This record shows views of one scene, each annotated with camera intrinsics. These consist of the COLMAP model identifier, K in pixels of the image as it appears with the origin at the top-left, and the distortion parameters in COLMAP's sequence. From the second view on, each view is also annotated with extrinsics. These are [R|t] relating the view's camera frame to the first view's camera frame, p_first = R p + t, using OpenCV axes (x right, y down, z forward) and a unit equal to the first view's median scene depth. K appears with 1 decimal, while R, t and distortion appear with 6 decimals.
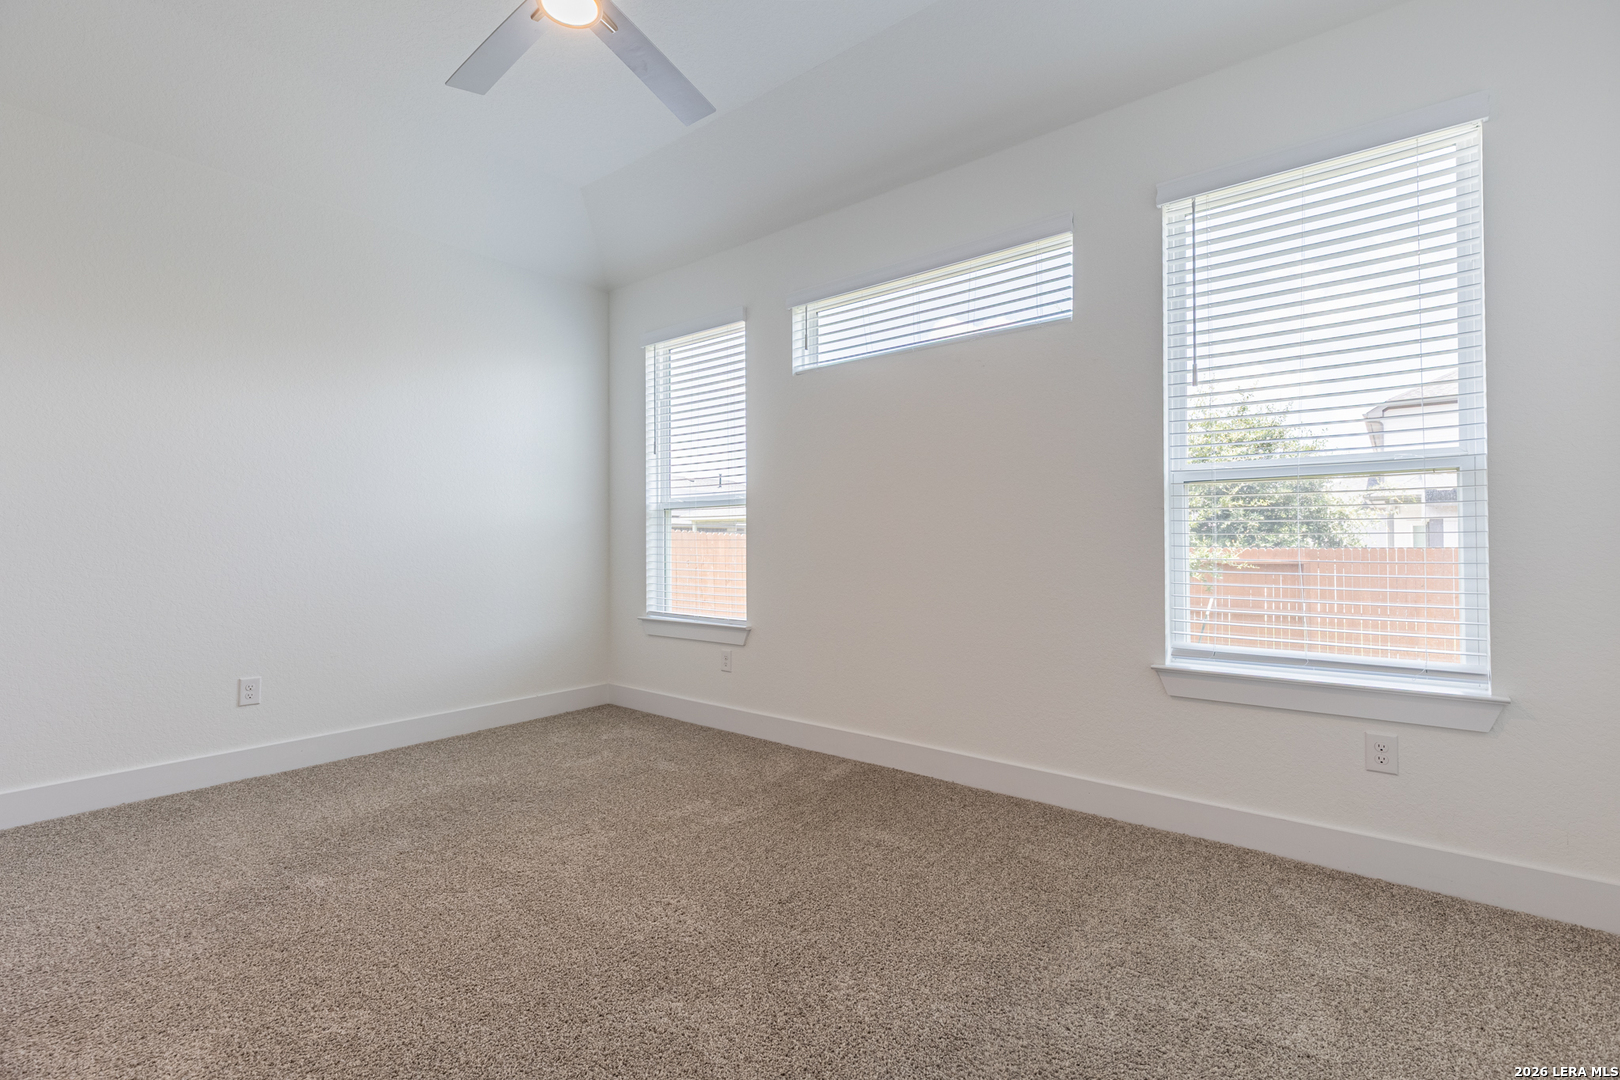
lens RADIAL K [[785.0, 0, 808.8], [0, 785.0, 521.1], [0, 0, 1]] dist [0.001550, 0.000117]
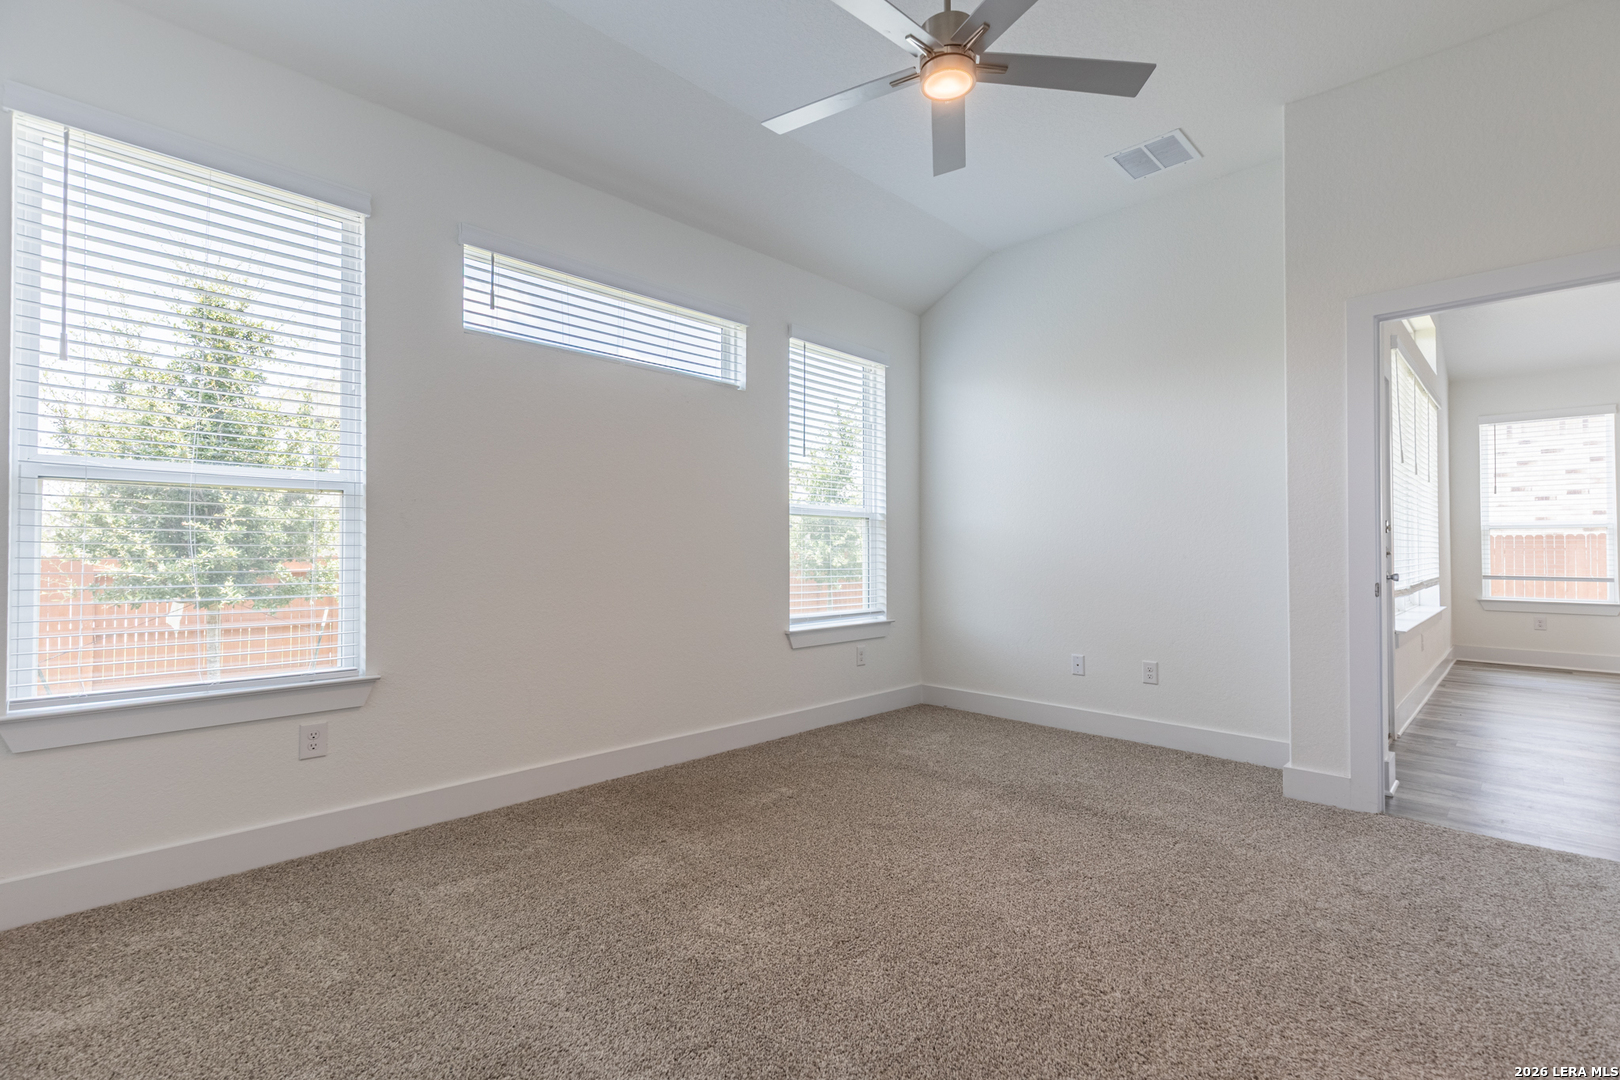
lens RADIAL K [[720.9, 0, 814.8], [0, 720.9, 535.3], [0, 0, 1]] dist [0.000709, 0.000147]
pose [[0.054891, 0.027094, 0.998125, -0.742692], [-0.028841, 0.999258, -0.025538, 0.021363], [-0.998076, -0.027385, 0.055632, 0.656524]]
